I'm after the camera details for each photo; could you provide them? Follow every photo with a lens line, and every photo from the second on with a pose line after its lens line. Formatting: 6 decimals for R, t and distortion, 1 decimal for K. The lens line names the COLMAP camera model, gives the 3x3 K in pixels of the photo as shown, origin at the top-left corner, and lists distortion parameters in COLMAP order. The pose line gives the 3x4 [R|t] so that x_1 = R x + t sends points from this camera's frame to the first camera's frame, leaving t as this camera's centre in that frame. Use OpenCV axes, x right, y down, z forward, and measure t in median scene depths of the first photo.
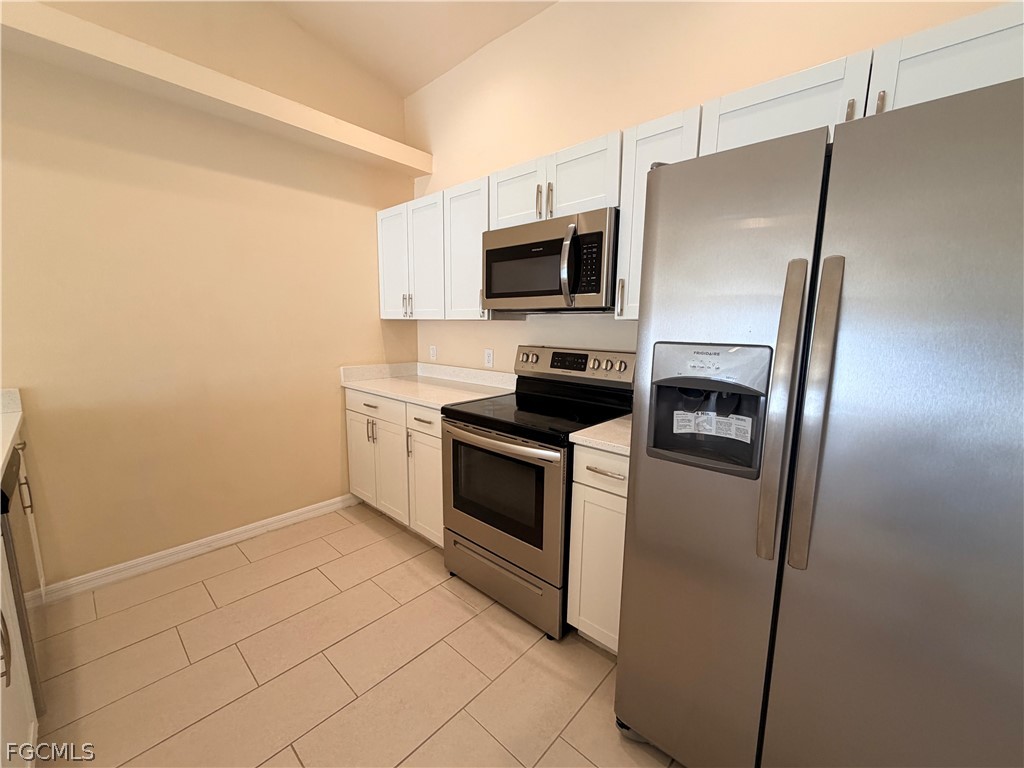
lens RADIAL K [[407.0, 0, 511.9], [0, 407.0, 387.7], [0, 0, 1]] dist [0.000511, -0.000278]
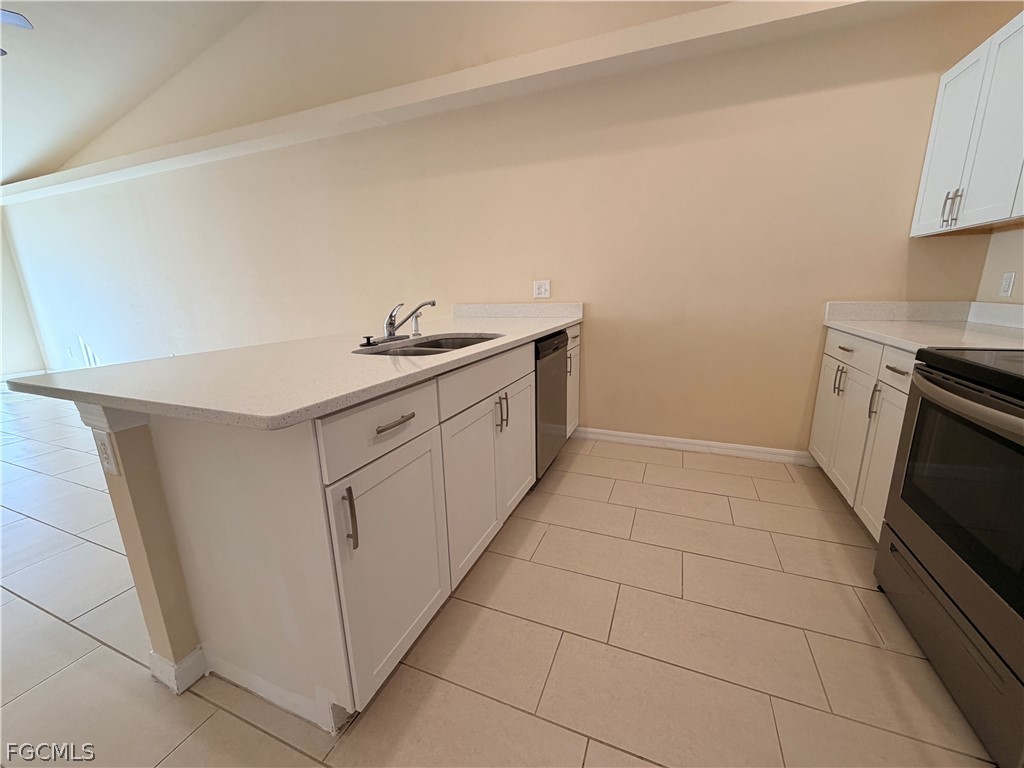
lens RADIAL K [[407.0, 0, 511.9], [0, 407.0, 387.7], [0, 0, 1]] dist [0.000511, -0.000278]
pose [[0.343273, 0.203308, -0.916967, 0.202103], [-0.115335, 0.978027, 0.173669, 0.063505], [0.932127, 0.046143, 0.359179, 0.122088]]
